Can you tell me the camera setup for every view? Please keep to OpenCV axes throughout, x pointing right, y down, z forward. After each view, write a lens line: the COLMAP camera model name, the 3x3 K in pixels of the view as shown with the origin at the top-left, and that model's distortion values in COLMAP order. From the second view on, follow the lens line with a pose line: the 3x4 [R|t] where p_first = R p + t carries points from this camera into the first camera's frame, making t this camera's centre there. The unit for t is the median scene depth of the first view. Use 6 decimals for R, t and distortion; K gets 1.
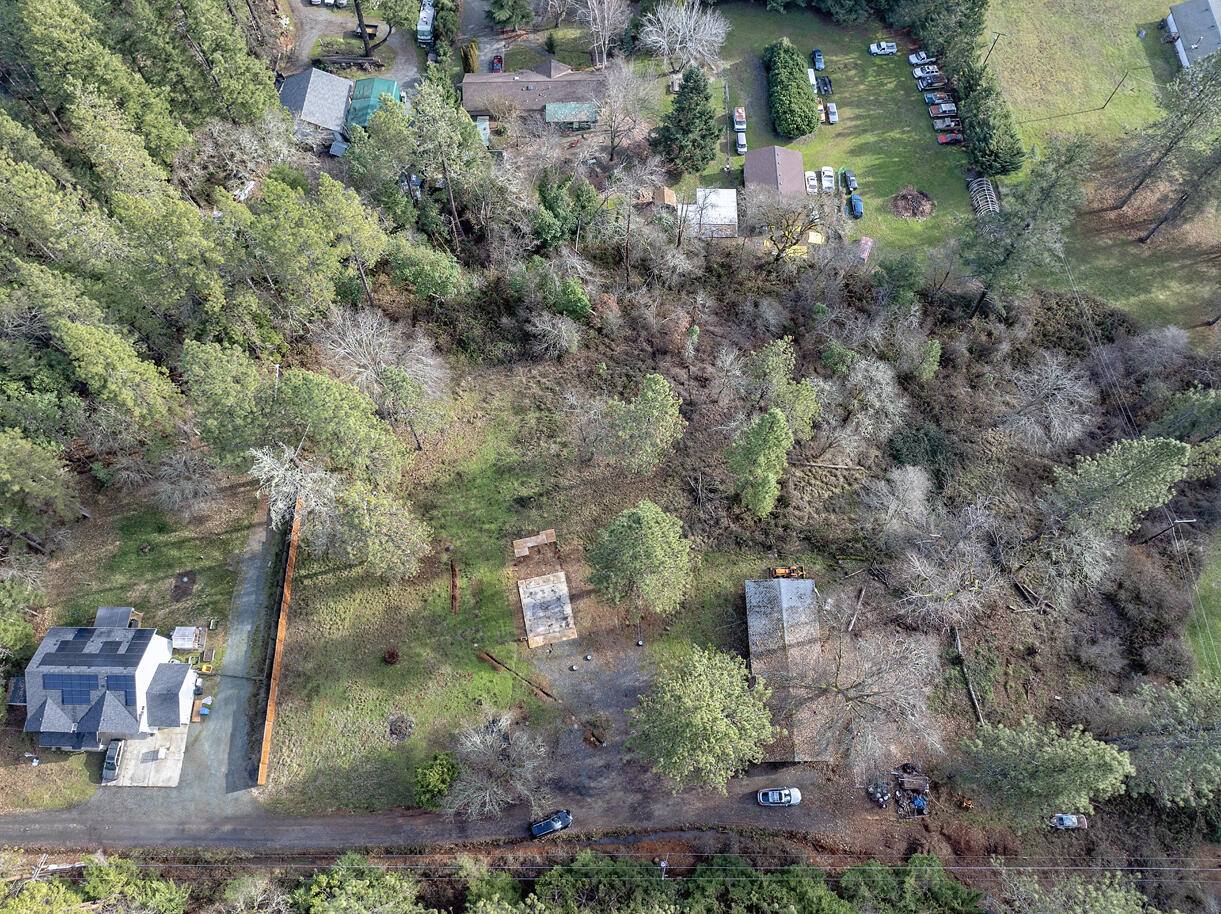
lens RADIAL K [[857.3, 0, 611.6], [0, 857.3, 454.0], [0, 0, 1]] dist [-0.039199, 0.001341]
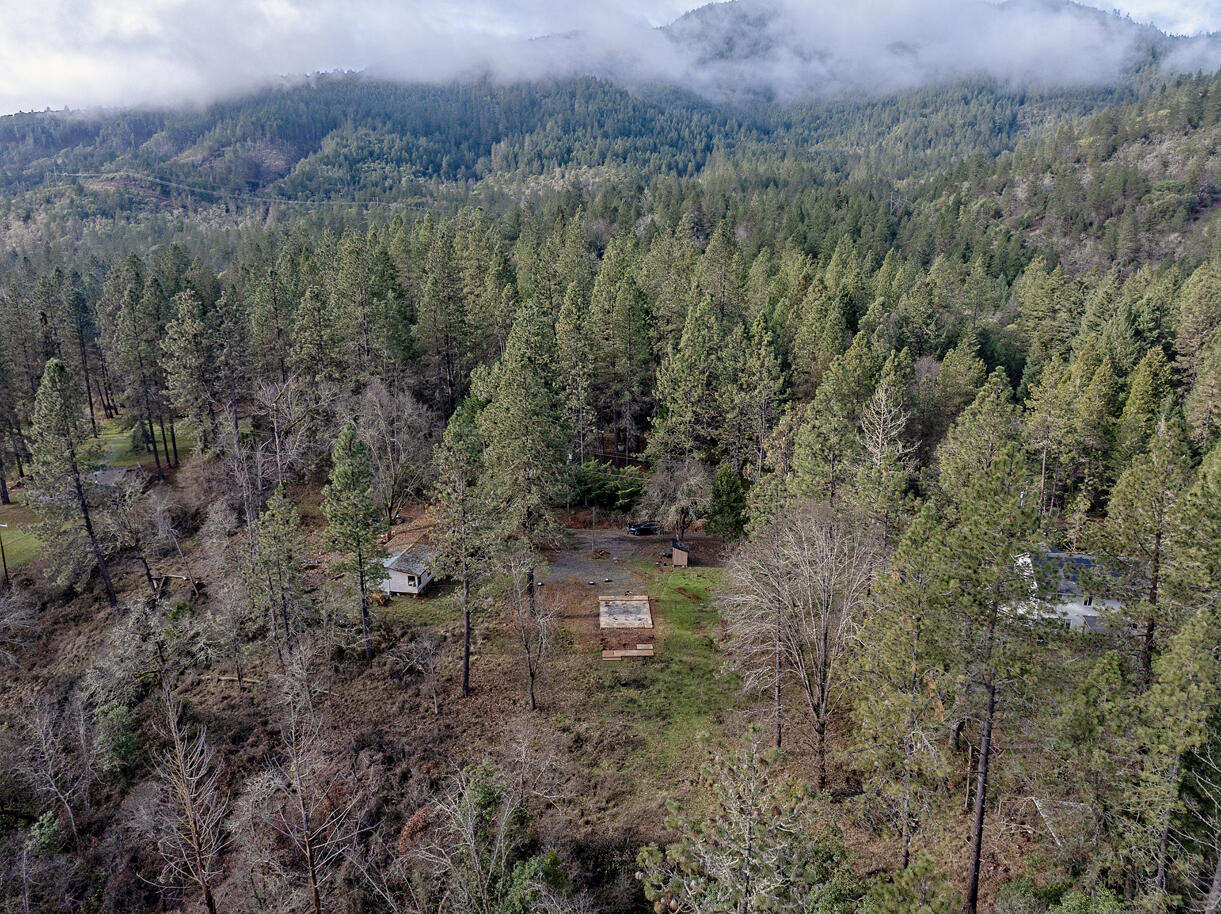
lens RADIAL K [[857.3, 0, 609.5], [0, 857.3, 449.0], [0, 0, 1]] dist [-0.039199, 0.001341]
pose [[-0.982123, -0.046314, 0.182455, -0.223675], [0.174329, 0.141920, 0.974407, -0.772183], [-0.071022, 0.988794, -0.131309, 0.948628]]
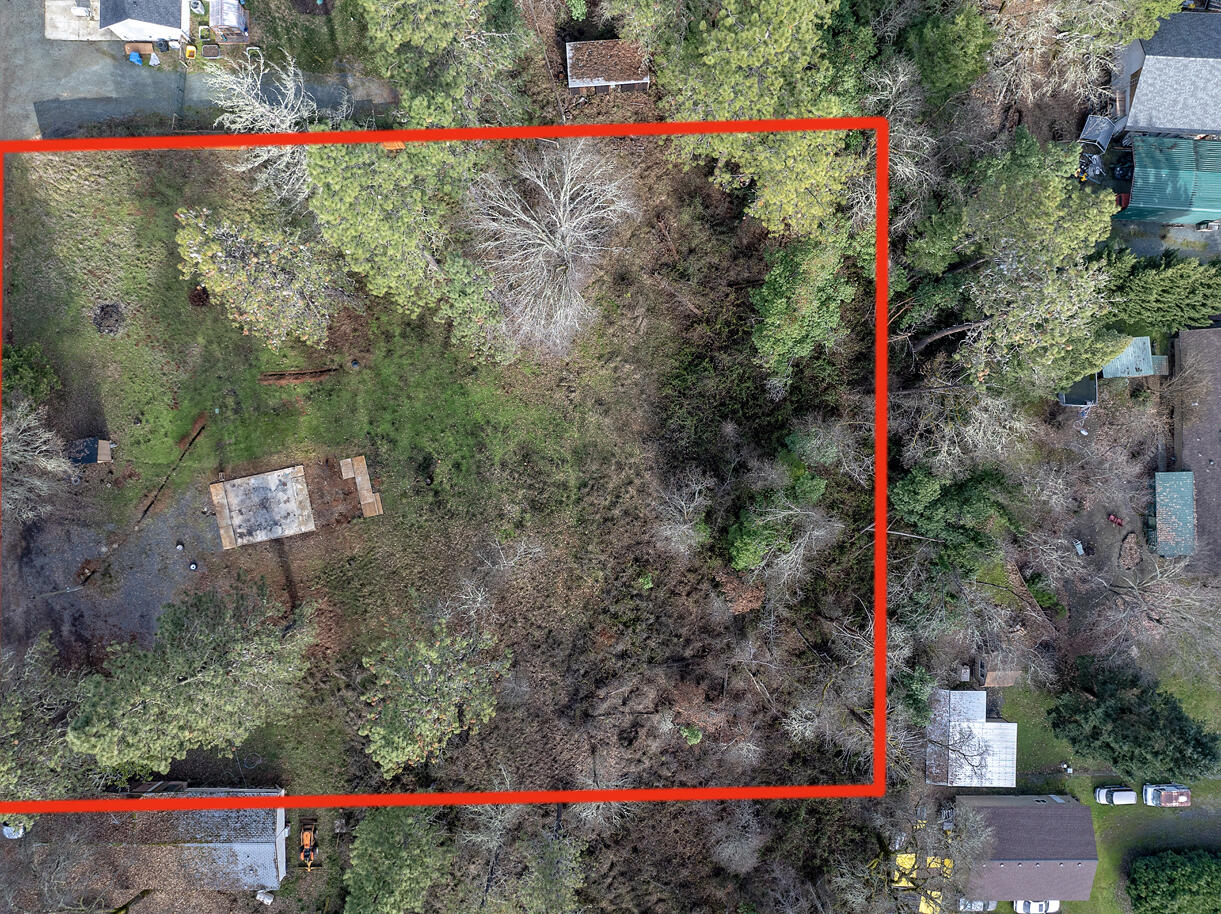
lens RADIAL K [[857.3, 0, 616.2], [0, 857.3, 452.4], [0, 0, 1]] dist [-0.039199, 0.001341]
pose [[-0.004873, 0.999982, -0.003436, -0.120838], [-0.926718, -0.003225, 0.375745, -0.365448], [0.375727, 0.005015, 0.926717, 0.446181]]
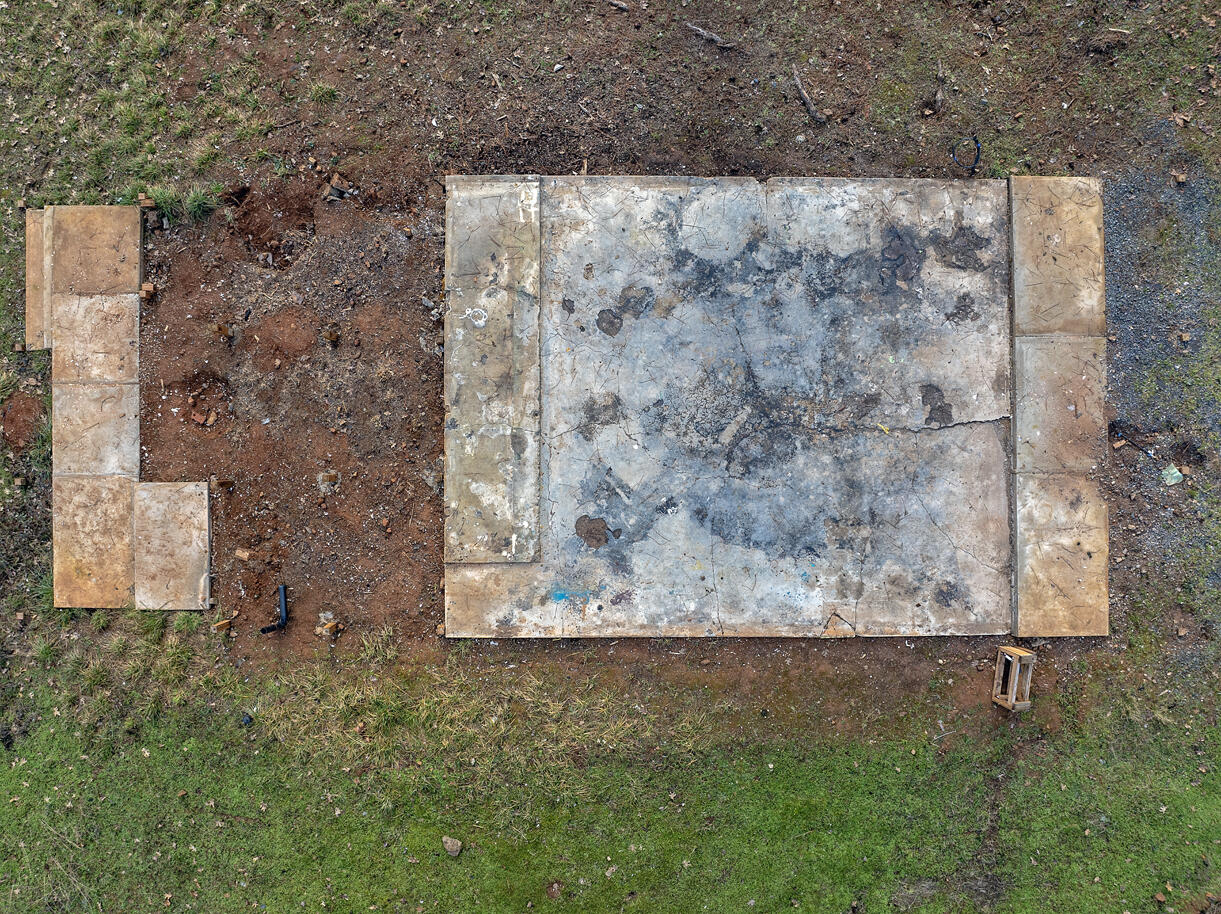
lens RADIAL K [[874.6, 0, 603.6], [0, 874.6, 447.1], [0, 0, 1]] dist [-0.036833, -0.005541]
pose [[0.212249, -0.977149, 0.011441, -0.085918], [0.905367, 0.201036, 0.374026, 0.123980], [-0.367779, -0.069028, 0.927348, 0.910495]]
